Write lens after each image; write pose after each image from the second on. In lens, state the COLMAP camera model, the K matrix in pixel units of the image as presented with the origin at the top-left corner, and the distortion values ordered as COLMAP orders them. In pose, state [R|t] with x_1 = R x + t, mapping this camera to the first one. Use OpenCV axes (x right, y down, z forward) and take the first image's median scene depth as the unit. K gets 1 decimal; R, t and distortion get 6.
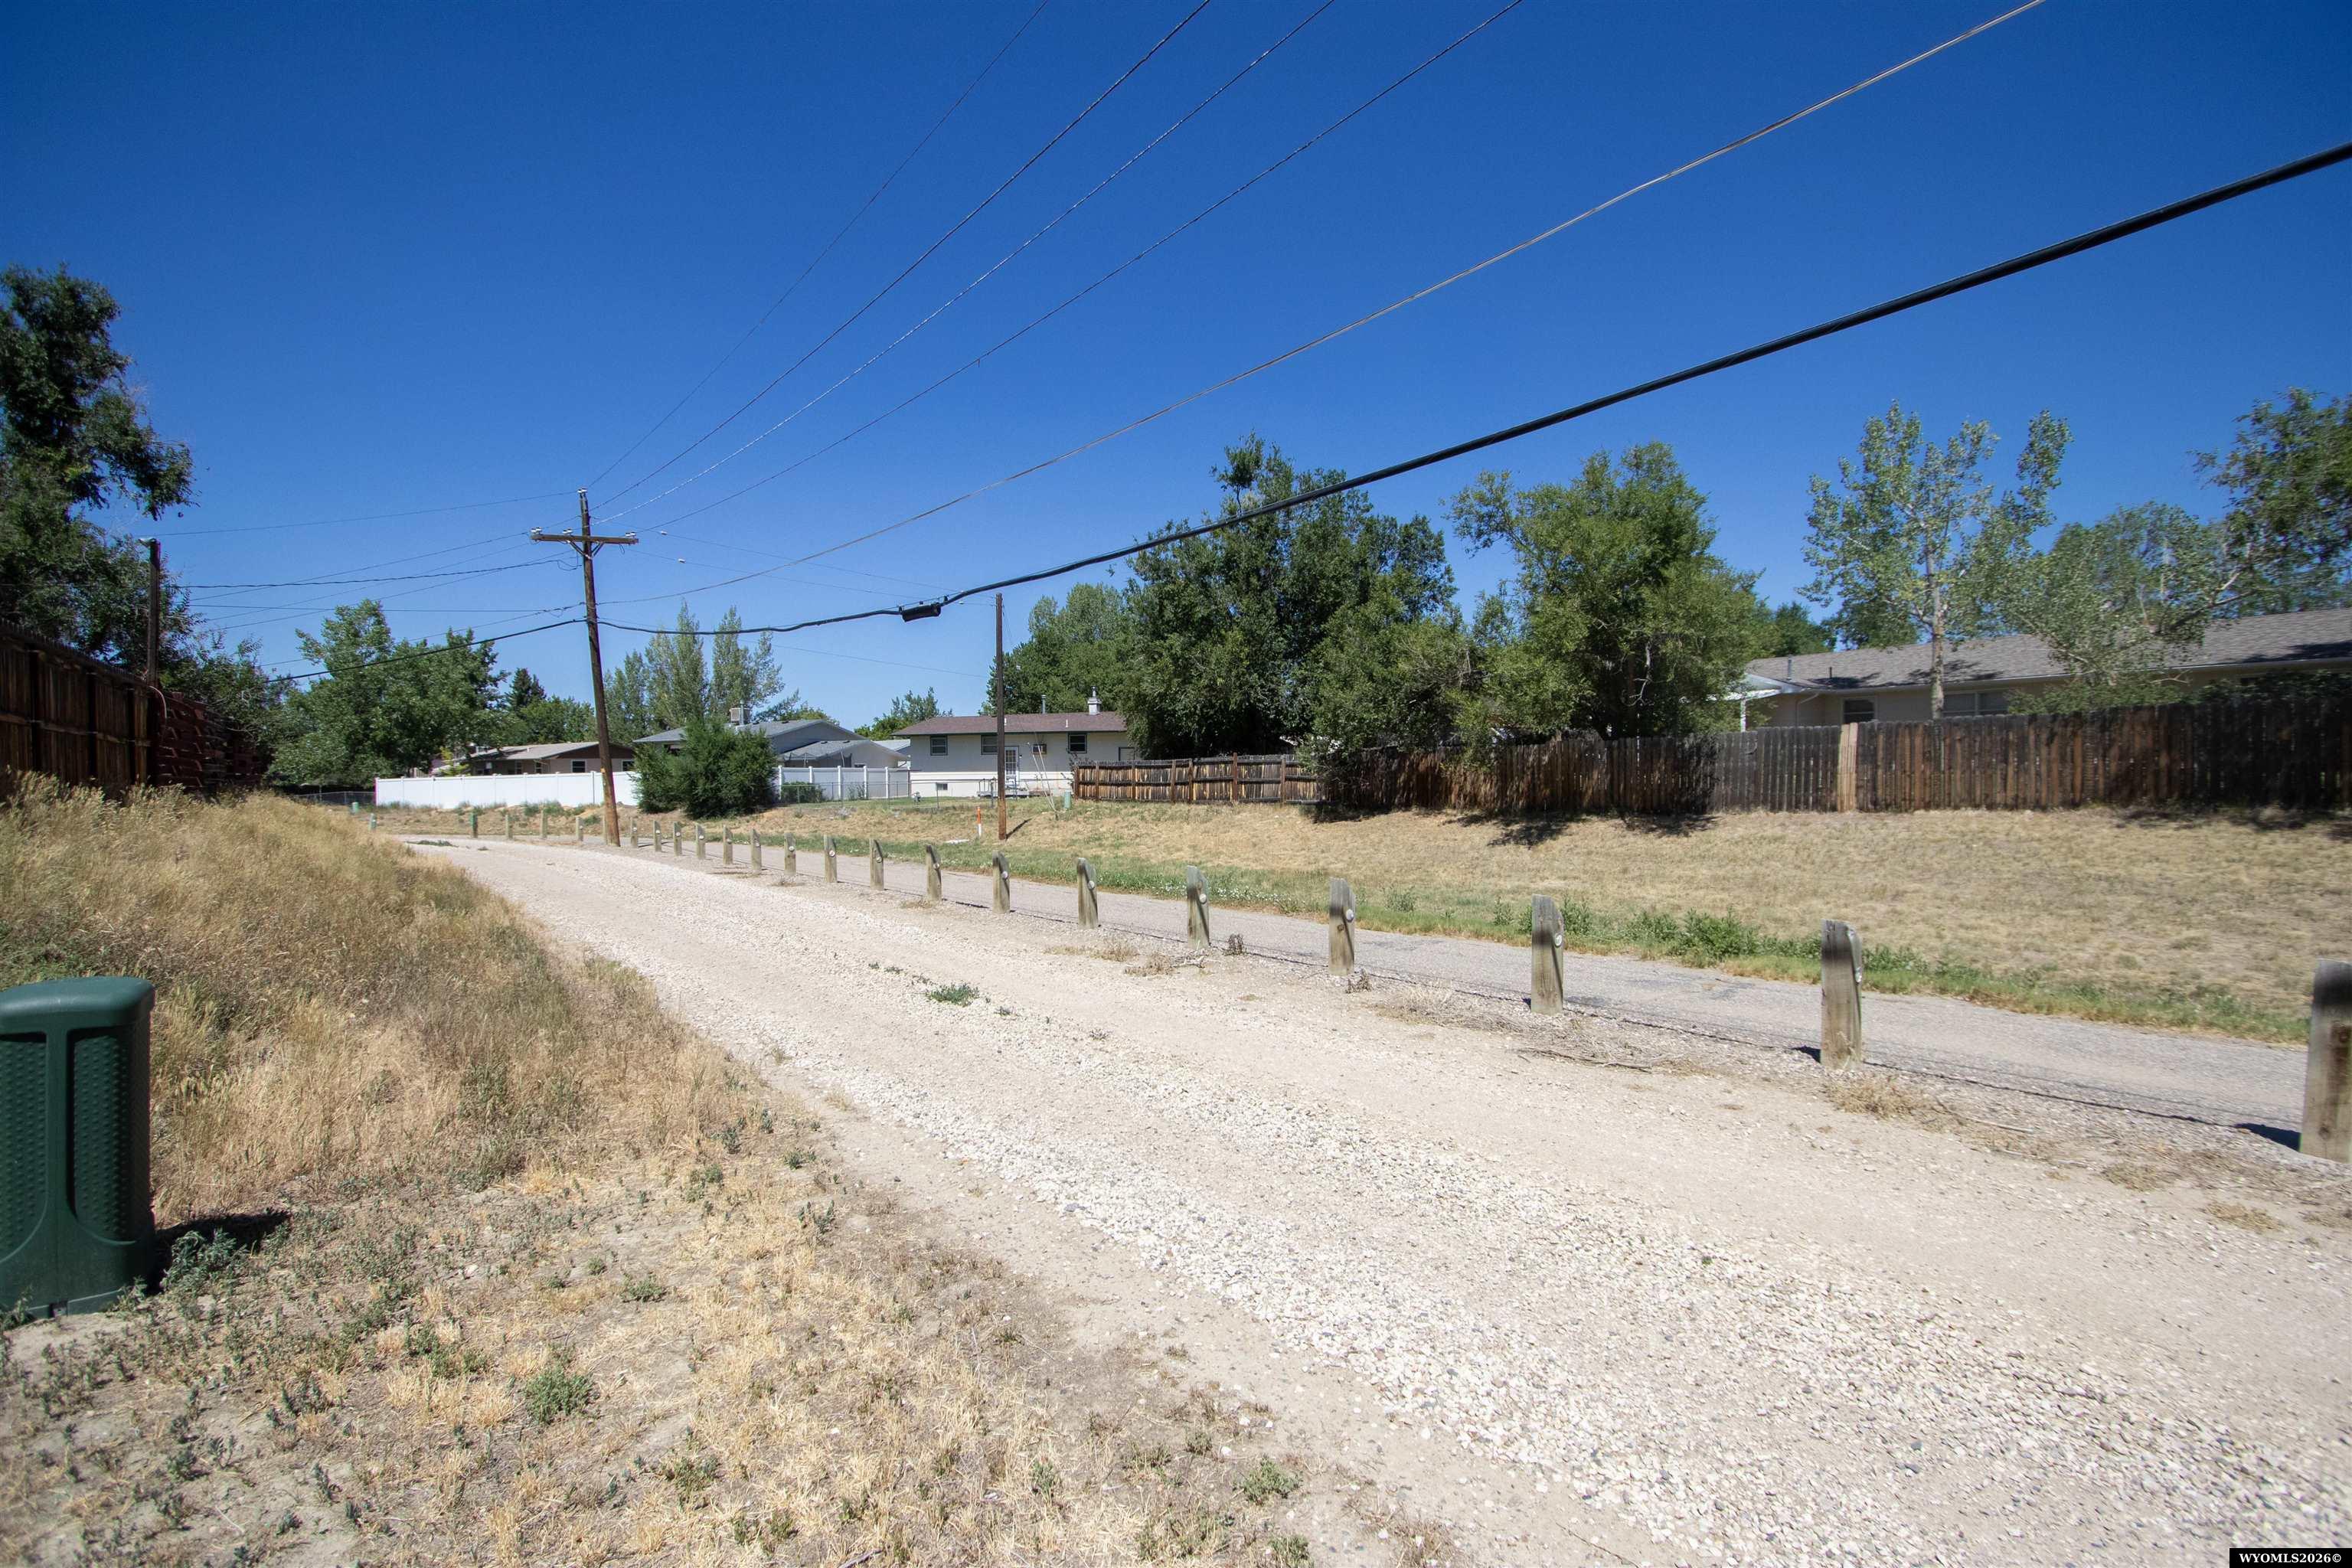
lens RADIAL K [[1087.2, 0, 1174.4], [0, 1087.2, 783.3], [0, 0, 1]] dist [-0.018712, 0.000631]
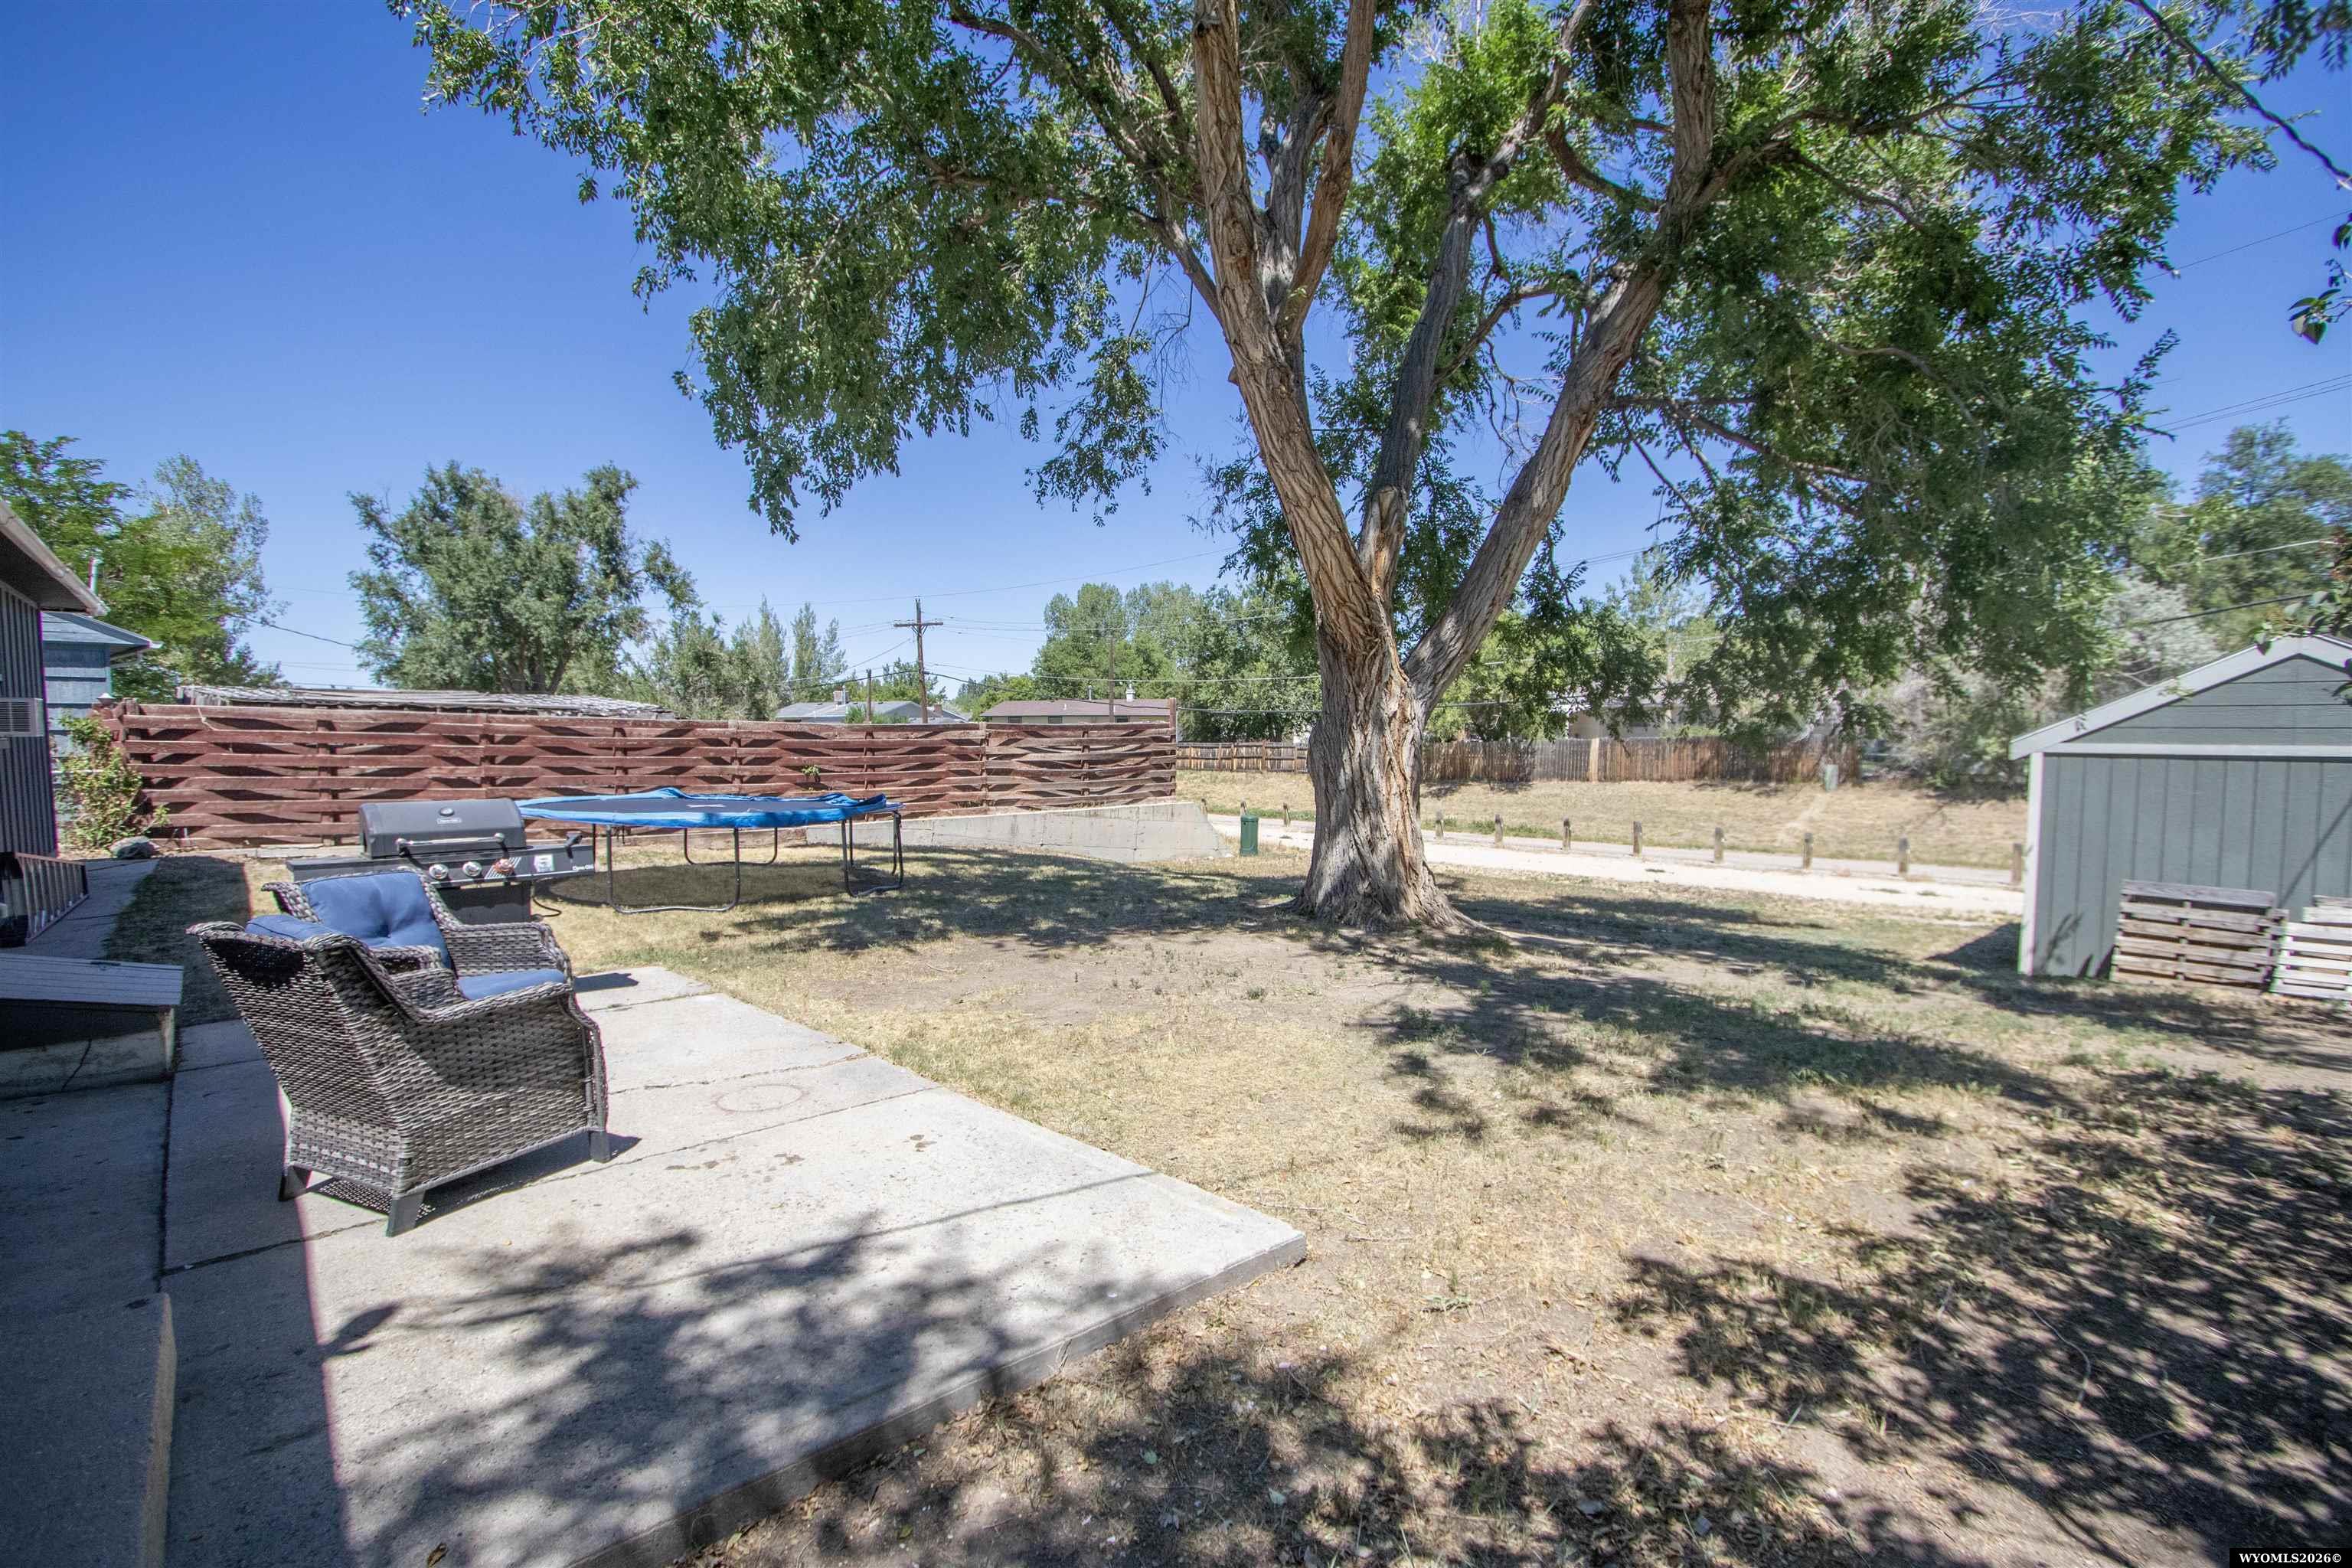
lens RADIAL K [[1087.2, 0, 1181.6], [0, 1087.2, 794.1], [0, 0, 1]] dist [-0.018712, 0.000631]
pose [[0.997166, -0.000542, 0.075231, -0.191310], [-0.003476, 0.998574, 0.053272, -0.035196], [-0.075152, -0.053382, 0.995742, -0.611207]]
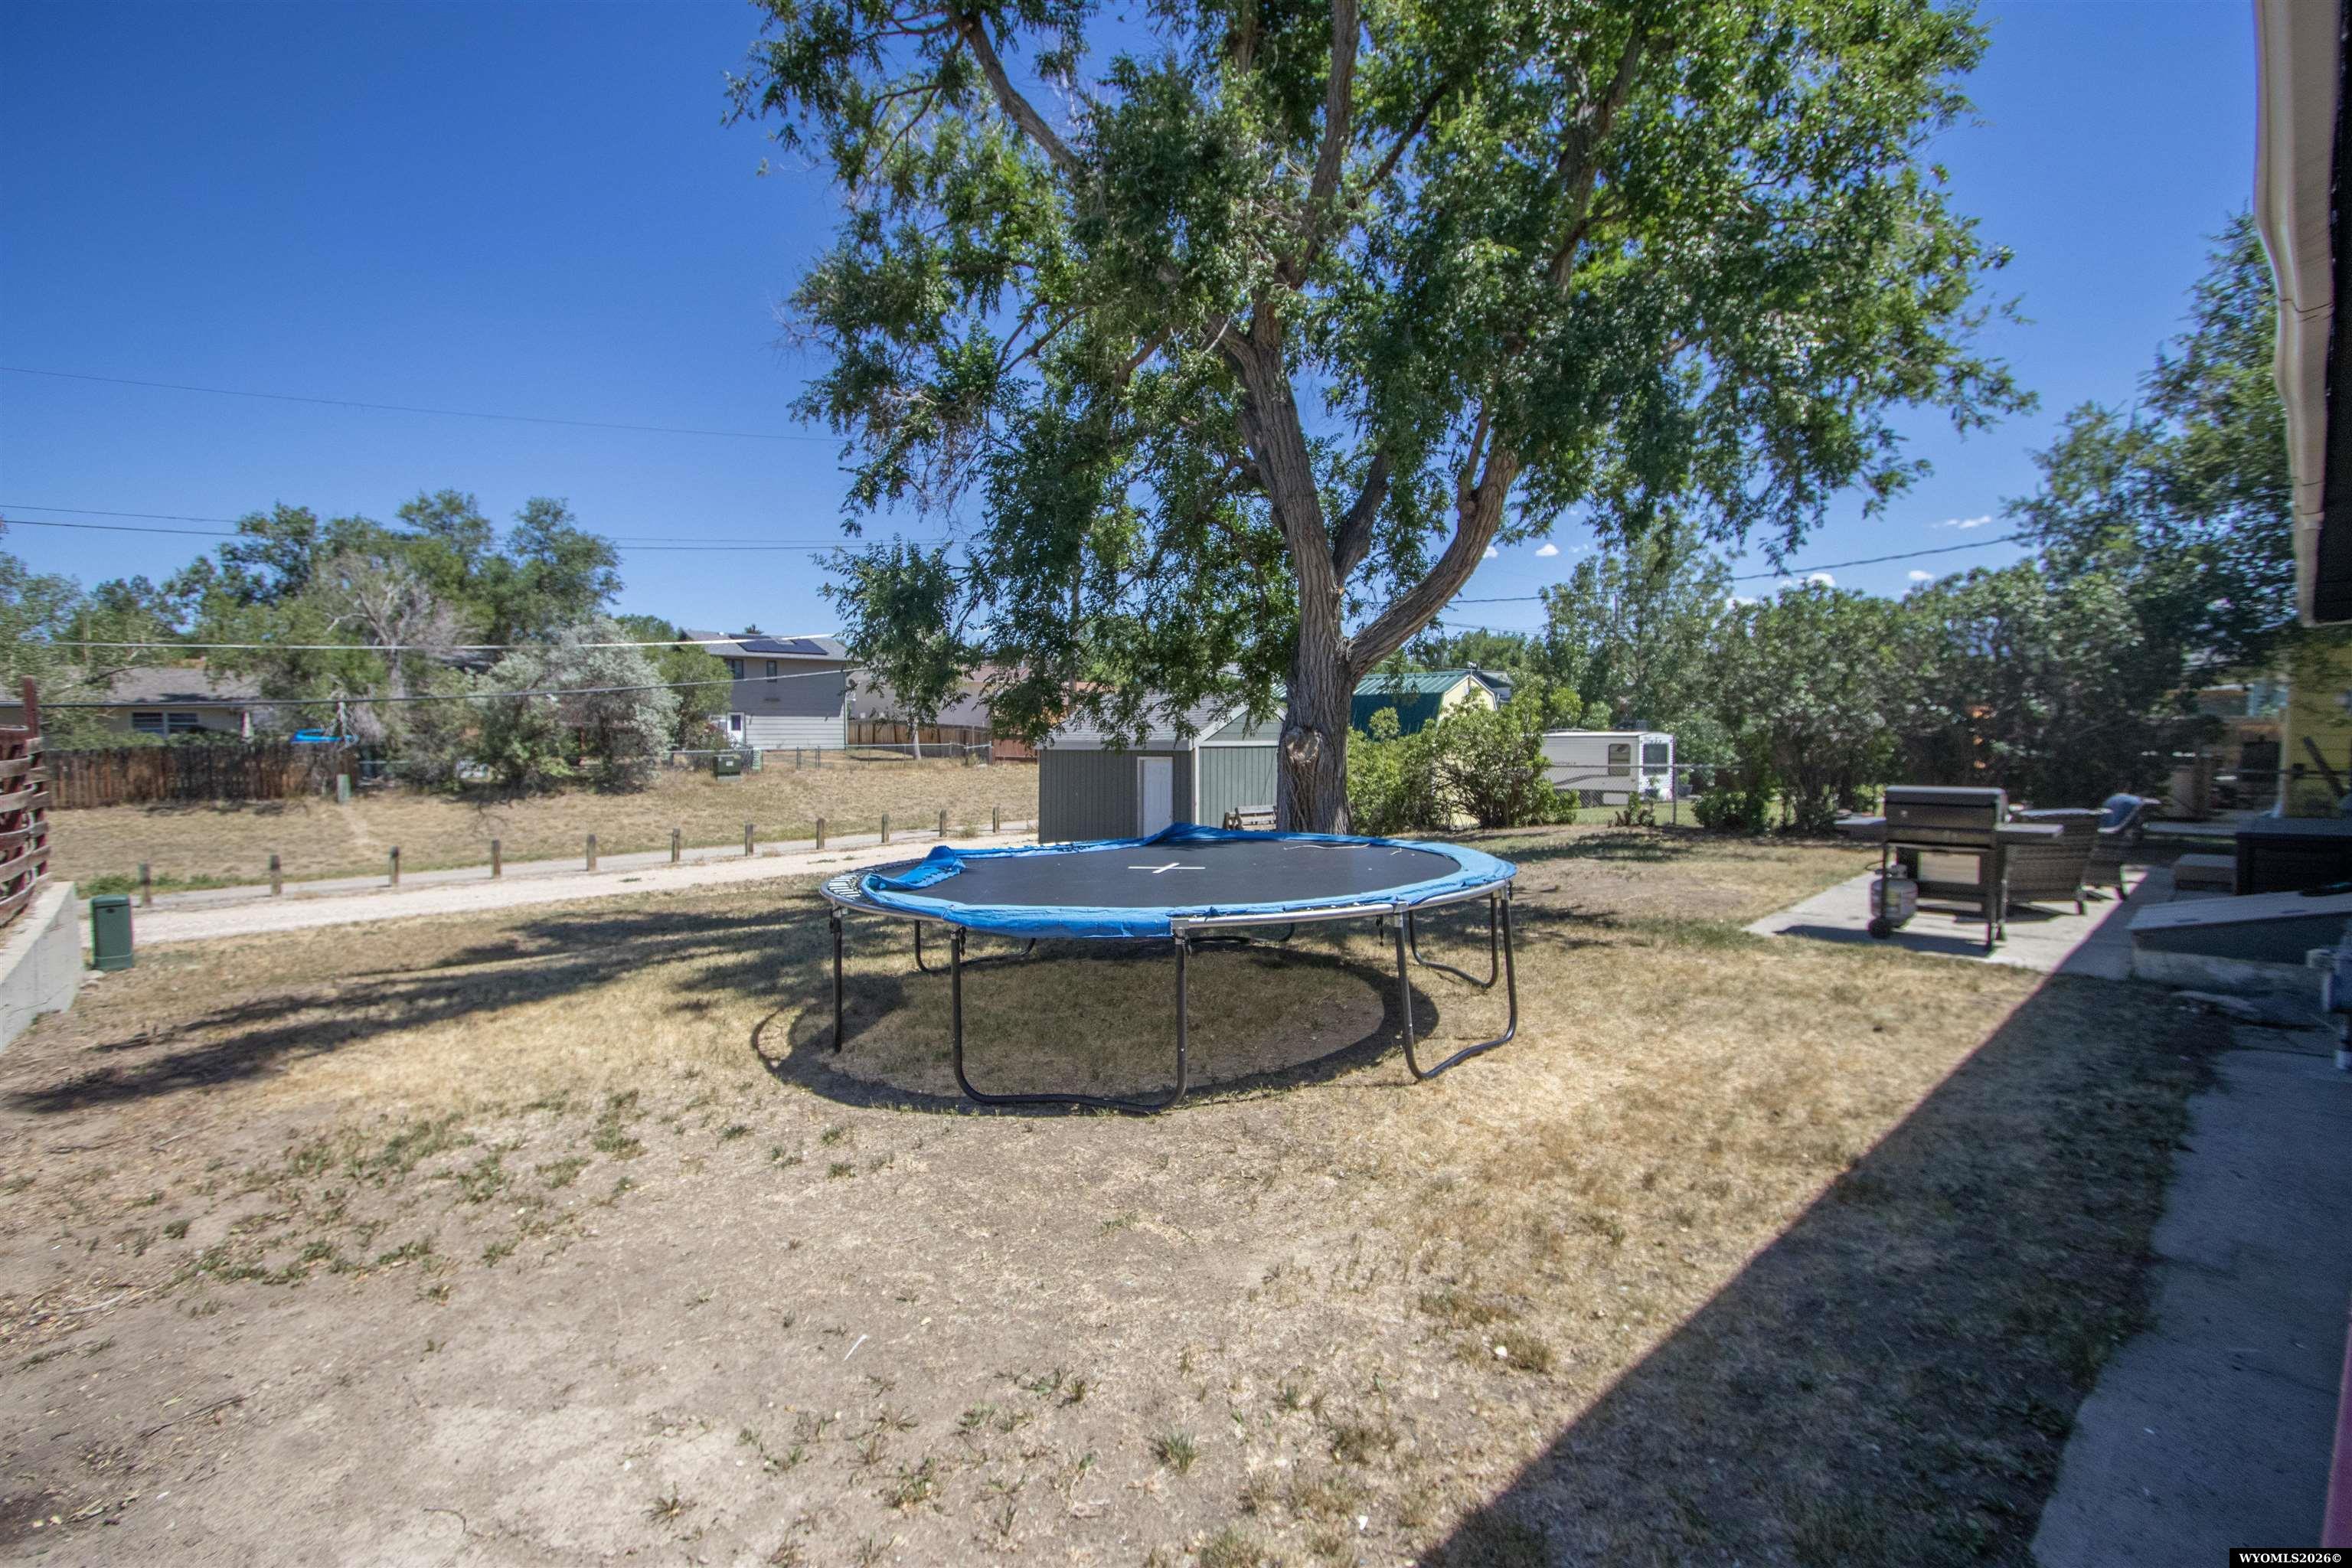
lens RADIAL K [[1087.2, 0, 1185.0], [0, 1087.2, 787.3], [0, 0, 1]] dist [-0.018712, 0.000631]
pose [[-0.106939, -0.037410, 0.993562, -0.514796], [0.006731, 0.999242, 0.038348, -0.031194], [-0.994243, 0.010789, -0.106606, -0.247992]]
